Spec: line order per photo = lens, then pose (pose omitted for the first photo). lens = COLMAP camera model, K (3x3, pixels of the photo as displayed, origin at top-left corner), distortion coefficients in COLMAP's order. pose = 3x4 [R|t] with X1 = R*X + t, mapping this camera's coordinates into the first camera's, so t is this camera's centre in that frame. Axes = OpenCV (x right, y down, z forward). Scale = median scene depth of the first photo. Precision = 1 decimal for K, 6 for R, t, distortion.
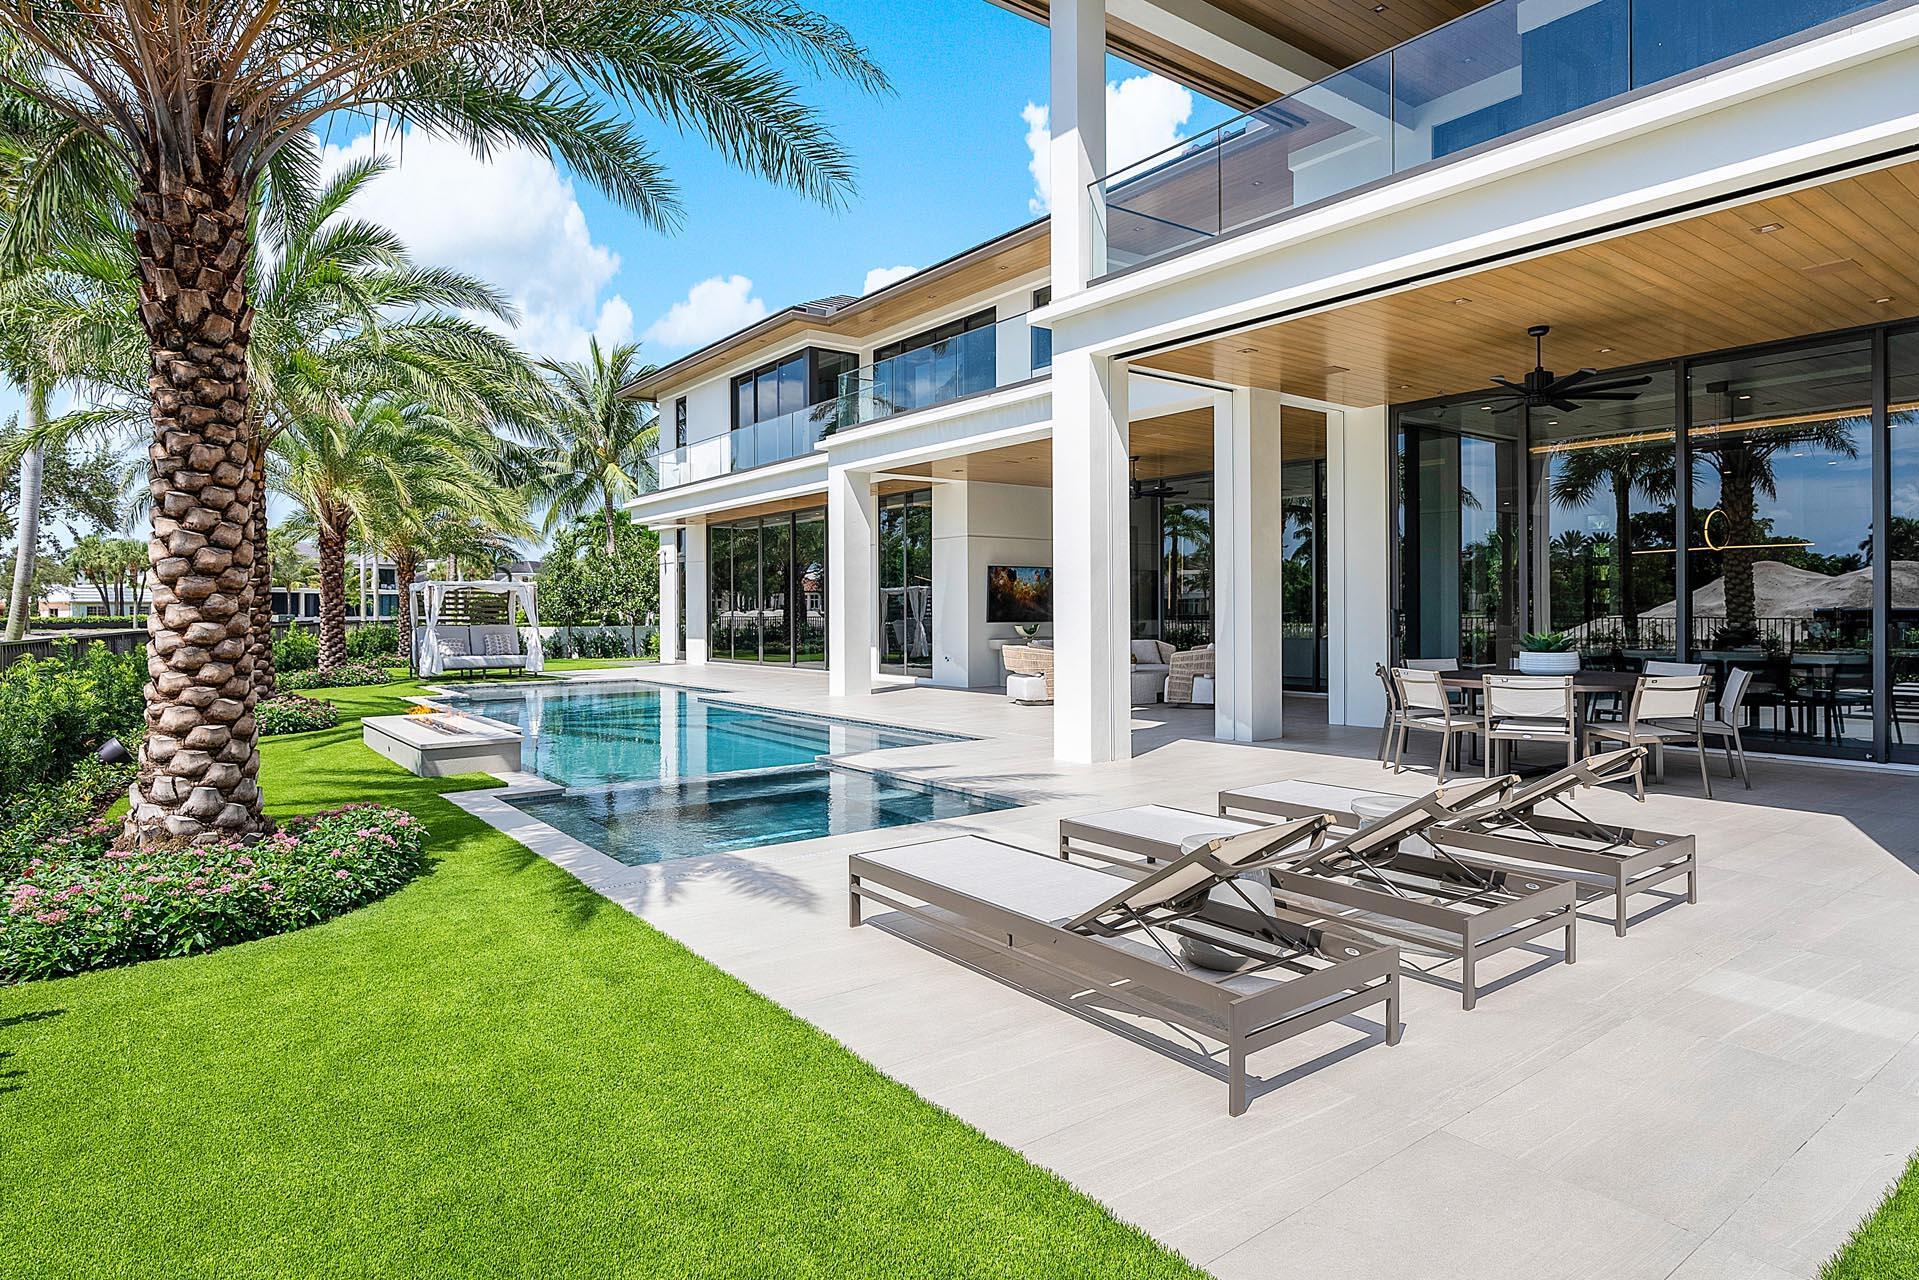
lens RADIAL K [[1043.5, 0, 965.3], [0, 1043.5, 609.9], [0, 0, 1]] dist [0.003775, 0.000756]
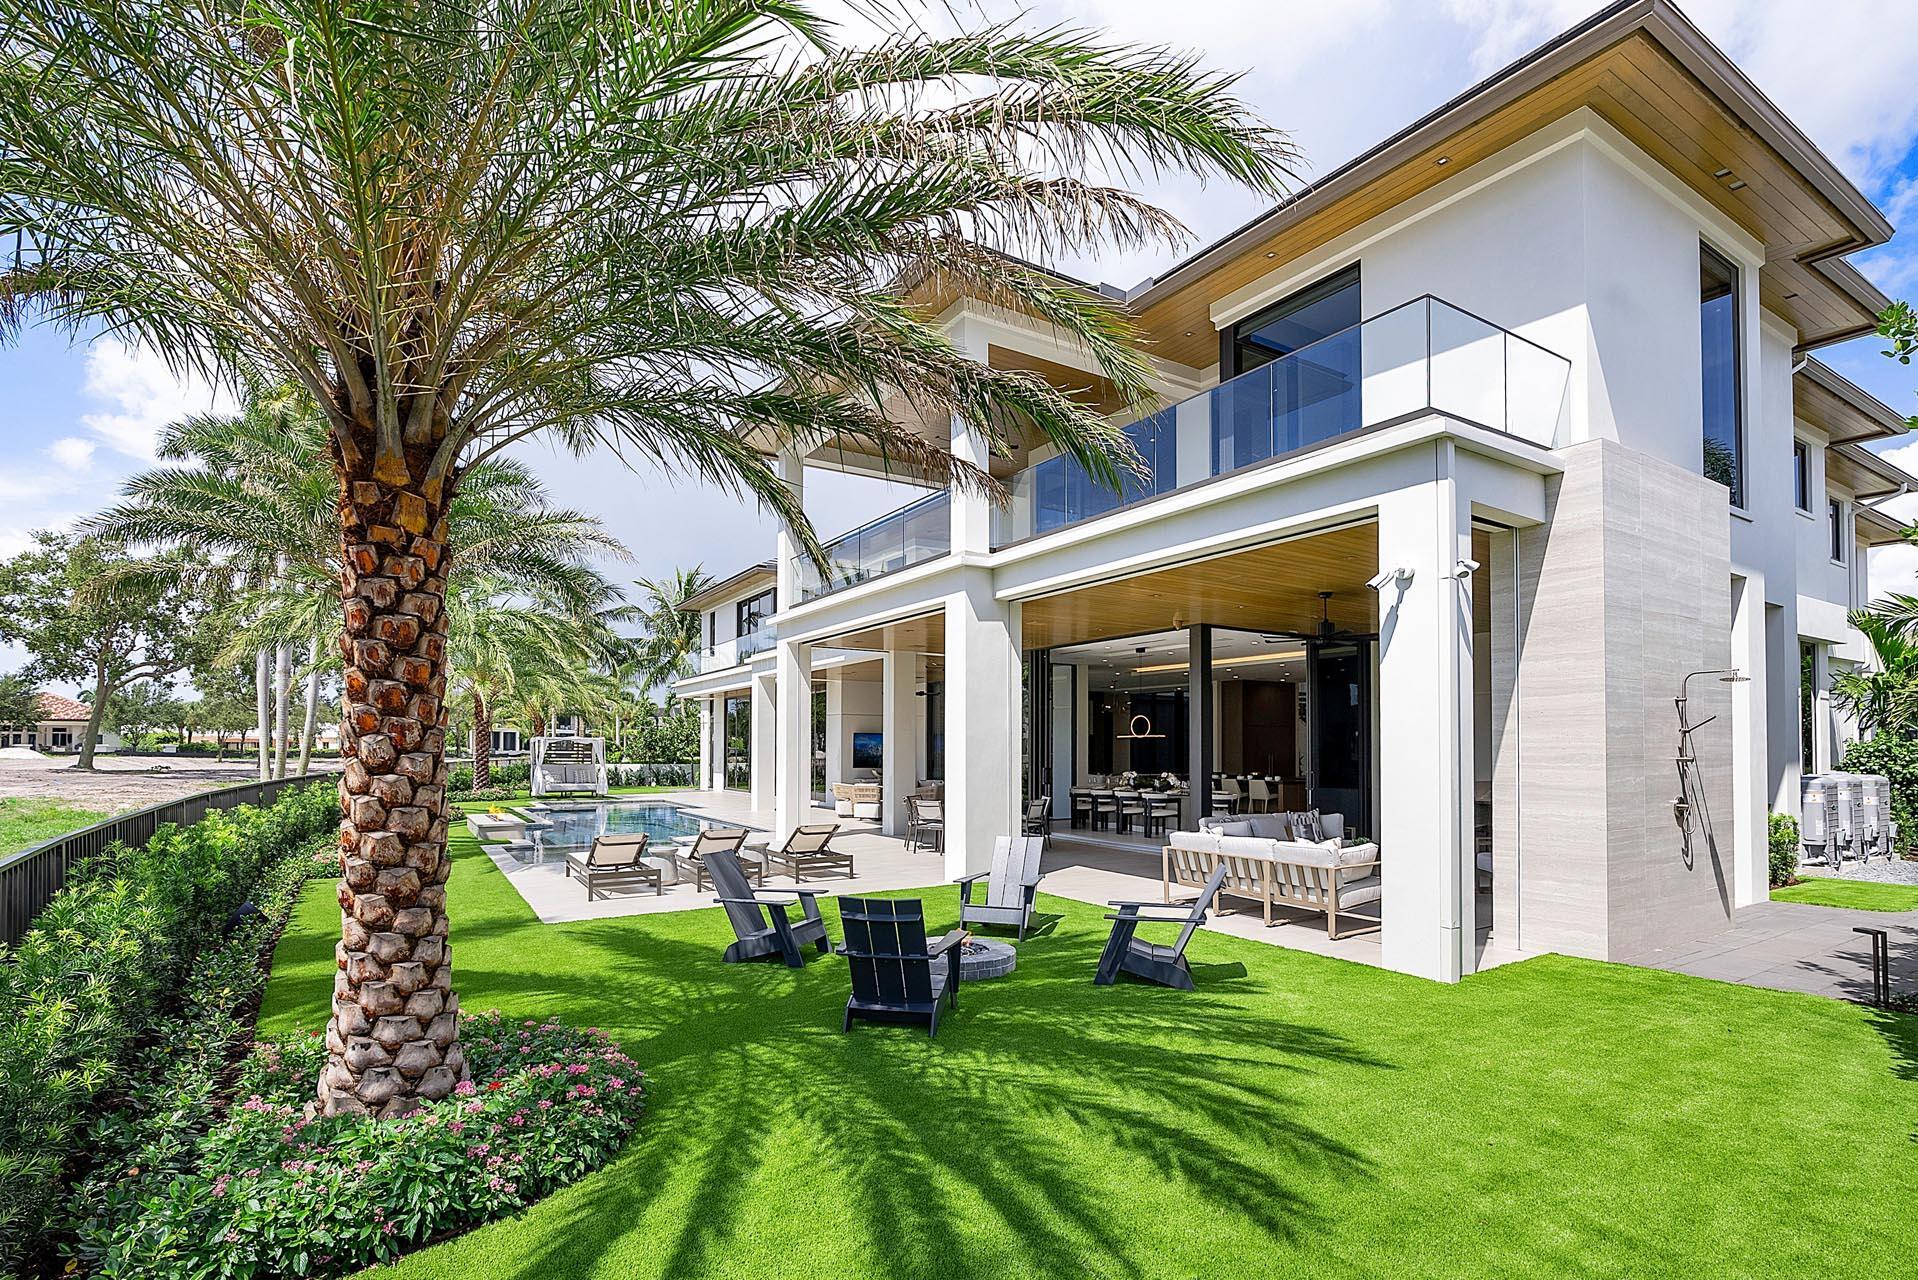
lens RADIAL K [[913.8, 0, 960.1], [0, 913.8, 724.5], [0, 0, 1]] dist [-0.000925, -0.000299]
pose [[0.993940, 0.007484, -0.109665, 0.288467], [-0.010250, 0.999643, -0.024680, -0.018444], [0.109441, 0.025655, 0.993662, -0.330111]]
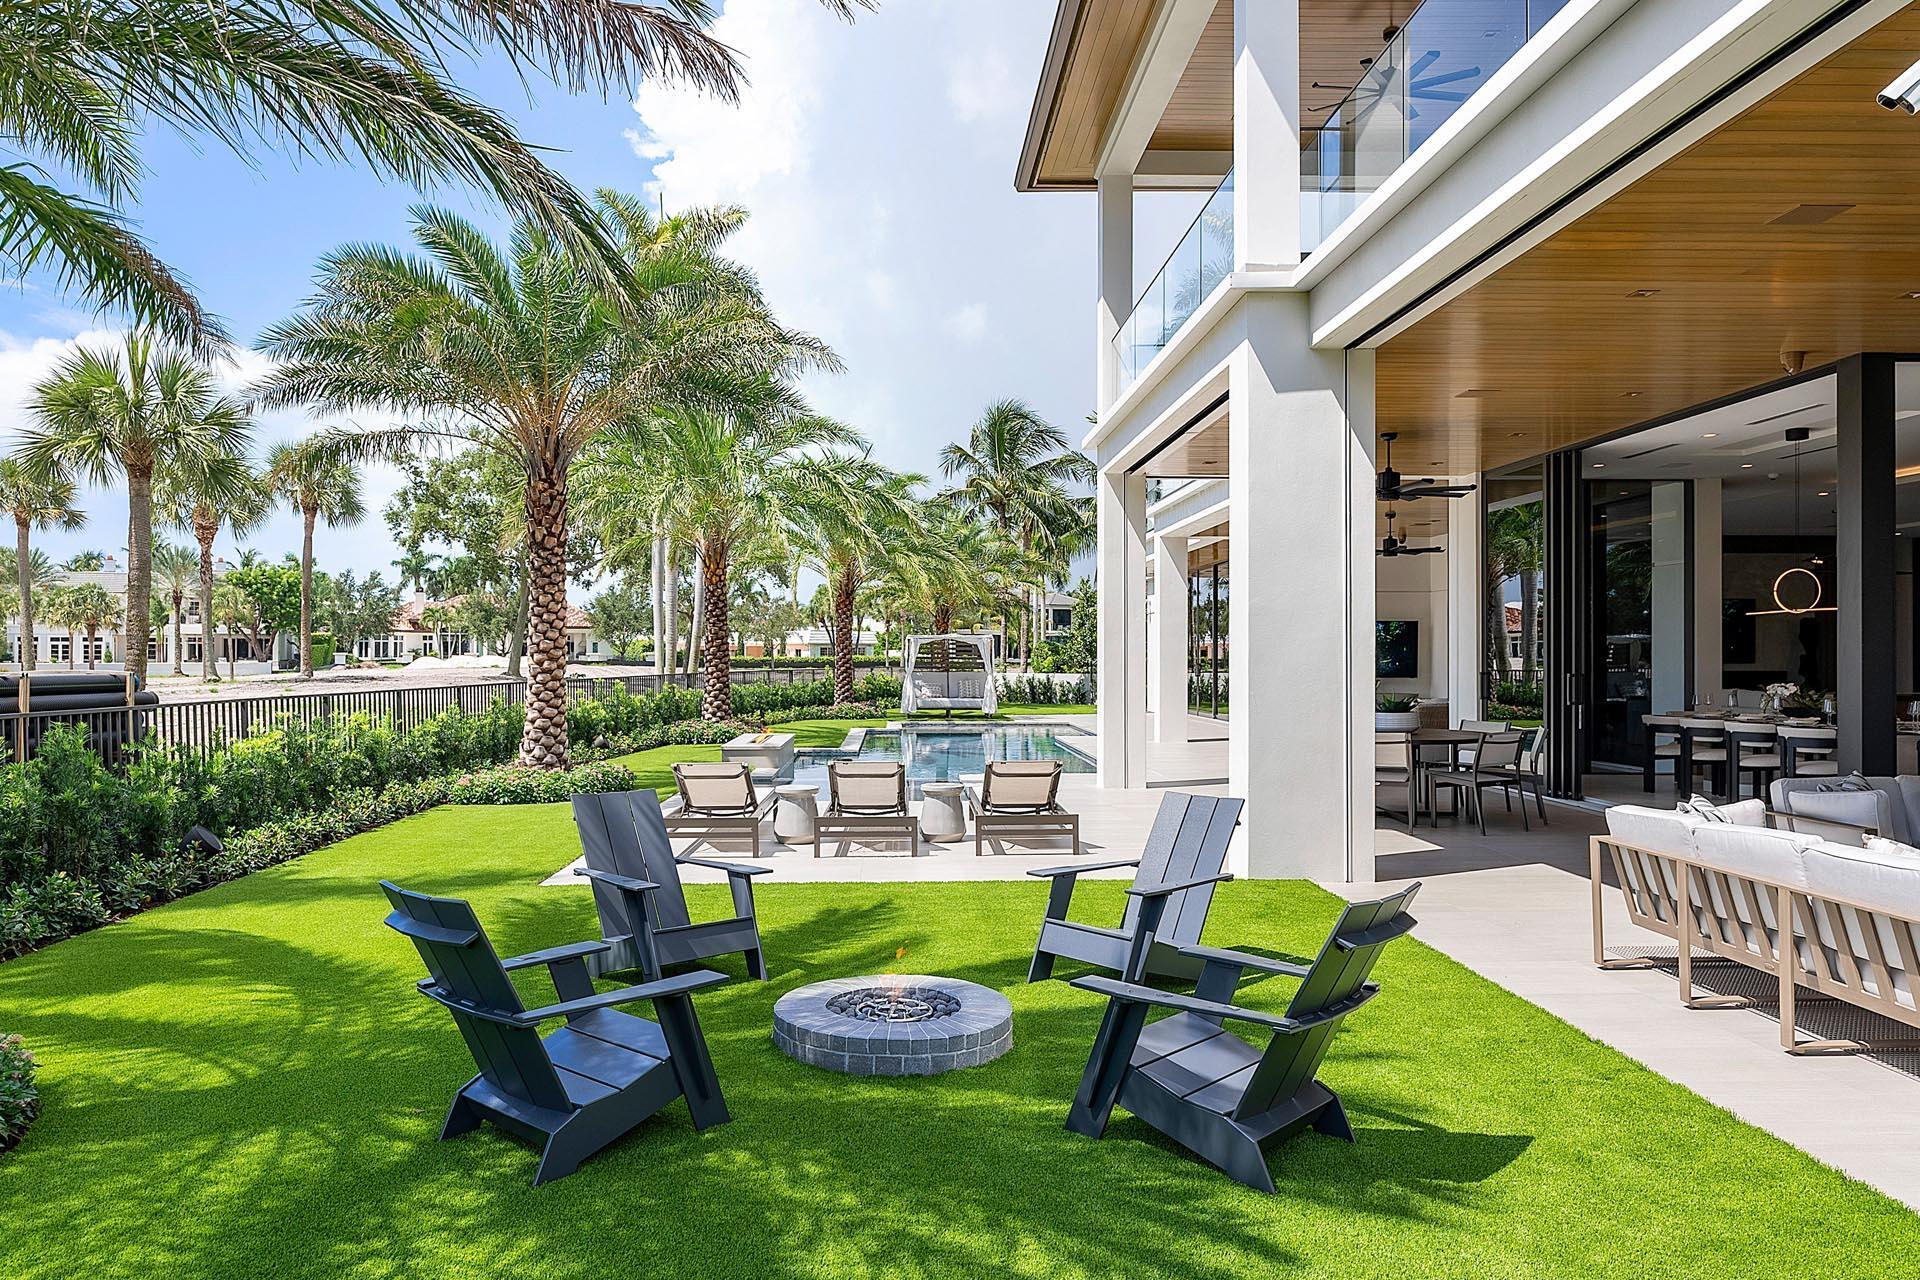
lens RADIAL K [[1301.4, 0, 904.5], [0, 1301.4, 645.1], [0, 0, 1]] dist [0.002604, 0.001336]
pose [[0.791279, 0.002208, -0.611452, 0.401733], [-0.005188, 0.999982, -0.003103, -0.011130], [0.611434, 0.005627, 0.791276, -0.186561]]
